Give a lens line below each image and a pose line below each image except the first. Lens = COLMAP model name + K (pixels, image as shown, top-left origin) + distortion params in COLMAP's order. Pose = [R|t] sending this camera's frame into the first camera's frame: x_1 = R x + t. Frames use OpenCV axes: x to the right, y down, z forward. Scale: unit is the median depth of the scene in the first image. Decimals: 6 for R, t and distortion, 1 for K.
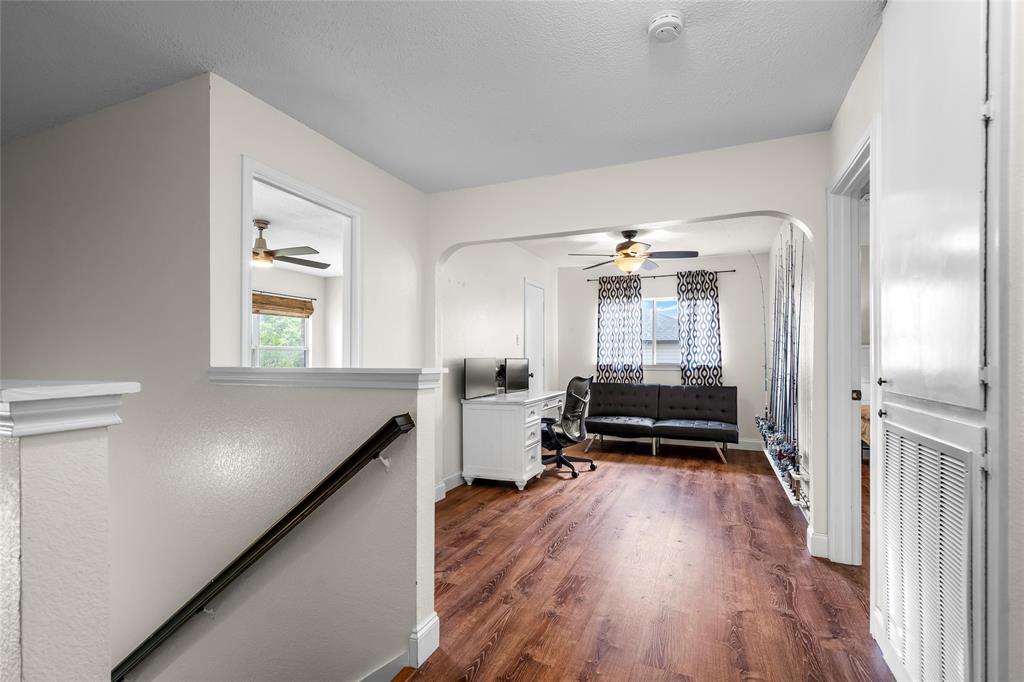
lens RADIAL K [[480.2, 0, 511.5], [0, 480.2, 351.3], [0, 0, 1]] dist [-0.003015, 0.001515]
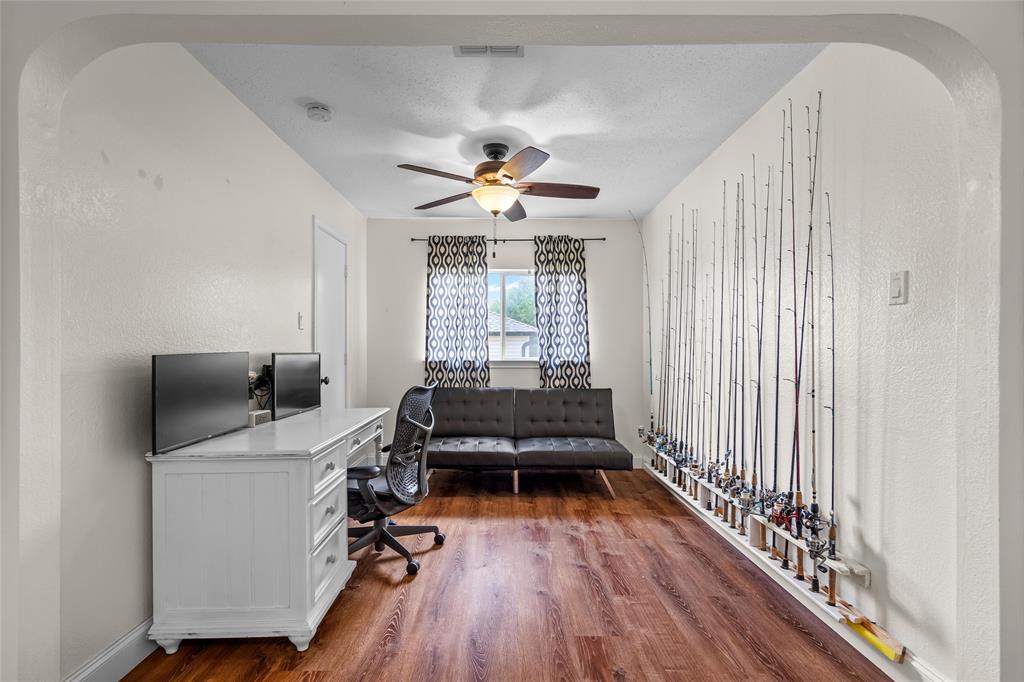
lens RADIAL K [[480.2, 0, 506.0], [0, 480.2, 351.9], [0, 0, 1]] dist [-0.003015, 0.001515]
pose [[0.919126, -0.002503, 0.393956, 0.013663], [-0.003792, 0.999877, 0.015198, 0.004028], [-0.393945, -0.015463, 0.919004, 0.384362]]
